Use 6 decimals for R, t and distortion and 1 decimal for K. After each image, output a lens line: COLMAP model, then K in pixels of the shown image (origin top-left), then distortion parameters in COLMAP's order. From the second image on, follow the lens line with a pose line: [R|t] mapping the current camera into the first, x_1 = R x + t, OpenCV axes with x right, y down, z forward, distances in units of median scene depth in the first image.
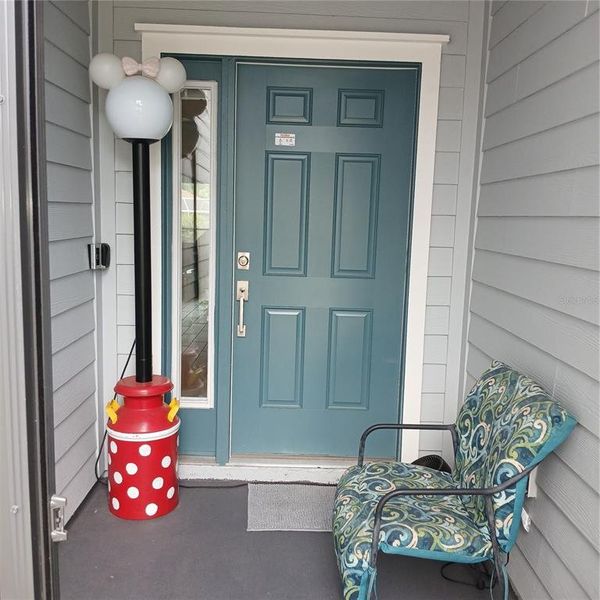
lens RADIAL K [[604.0, 0, 300.0], [0, 604.0, 300.0], [0, 0, 1]] dist [0.084408, -0.159258]
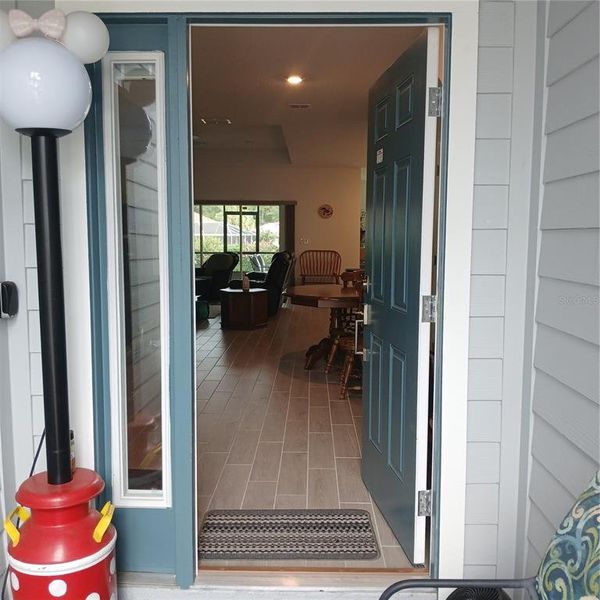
lens RADIAL K [[632.0, 0, 300.0], [0, 632.0, 300.0], [0, 0, 1]] dist [-0.005325, -0.003336]
pose [[0.999400, -0.023890, -0.025067, 0.036860], [0.023014, 0.999133, -0.034691, -0.040403], [0.025874, 0.034093, 0.999084, 0.289060]]
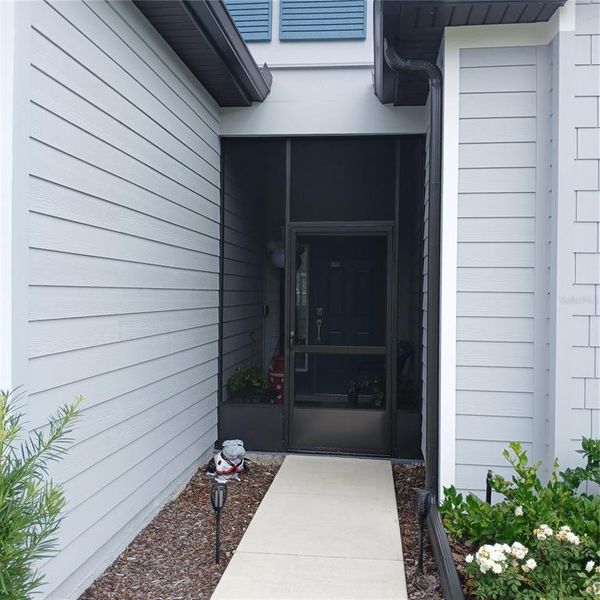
lens RADIAL K [[604.0, 0, 300.0], [0, 604.0, 300.0], [0, 0, 1]] dist [0.084408, -0.159258]
pose [[0.990631, -0.014438, -0.135802, 0.185260], [-0.002202, 0.992578, -0.121591, 0.213559], [0.136549, 0.120750, 0.983246, -1.641674]]
